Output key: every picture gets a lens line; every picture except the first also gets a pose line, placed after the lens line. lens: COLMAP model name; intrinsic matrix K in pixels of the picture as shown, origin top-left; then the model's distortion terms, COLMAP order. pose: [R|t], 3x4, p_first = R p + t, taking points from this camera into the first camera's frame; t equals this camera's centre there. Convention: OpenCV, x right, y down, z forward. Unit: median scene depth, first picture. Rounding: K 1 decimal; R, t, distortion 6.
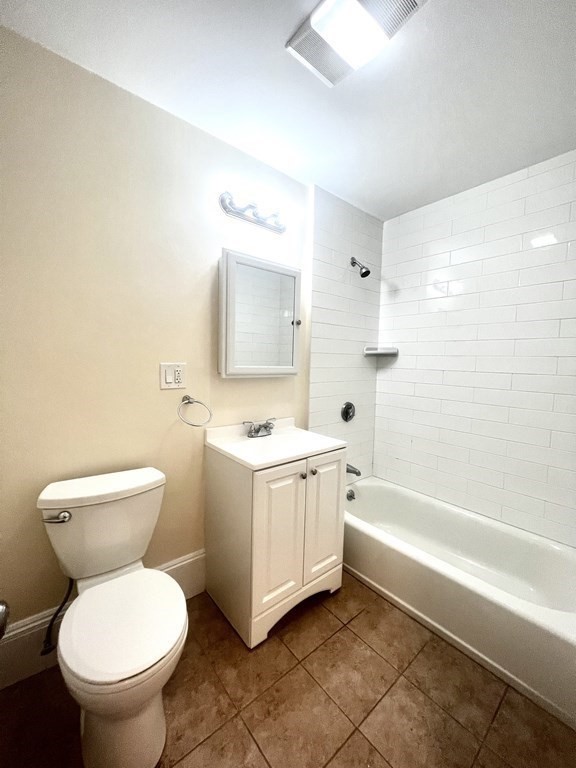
lens RADIAL K [[310.4, 0, 289.8], [0, 310.4, 383.0], [0, 0, 1]] dist [0.000776, 0.001095]
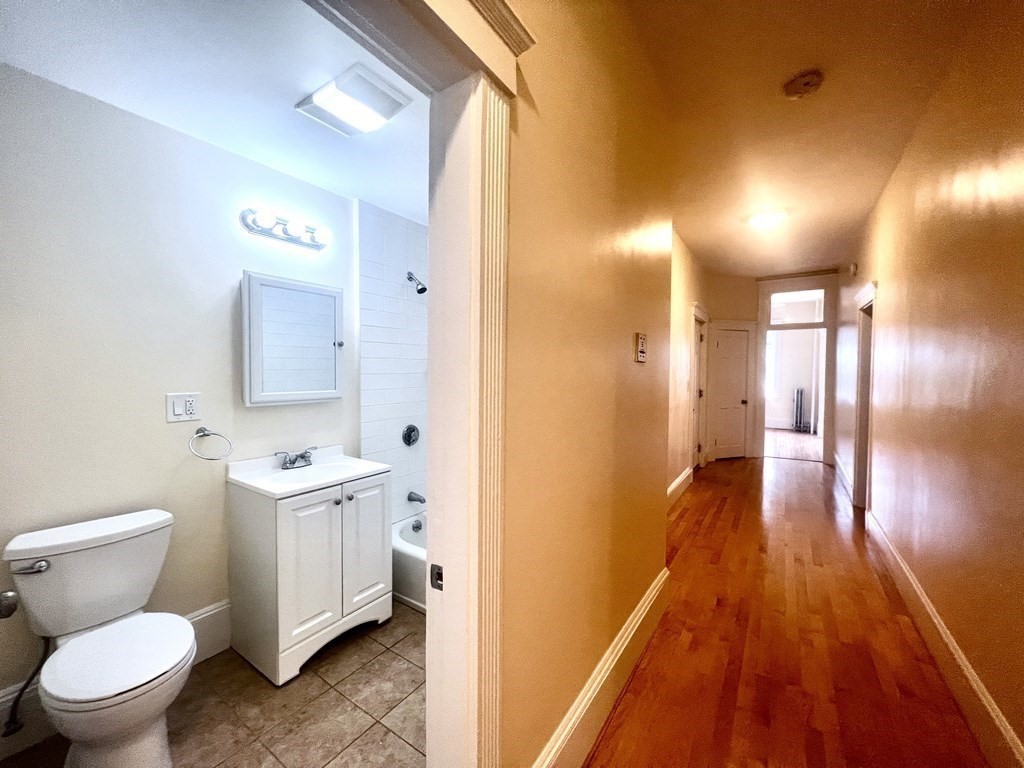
lens RADIAL K [[413.9, 0, 508.6], [0, 413.9, 383.3], [0, 0, 1]] dist [0.000776, 0.001095]
pose [[0.962879, -0.026472, 0.268632, 0.219158], [0.036855, 0.998753, -0.033680, -0.016083], [-0.267405, 0.042330, 0.962654, -0.430475]]
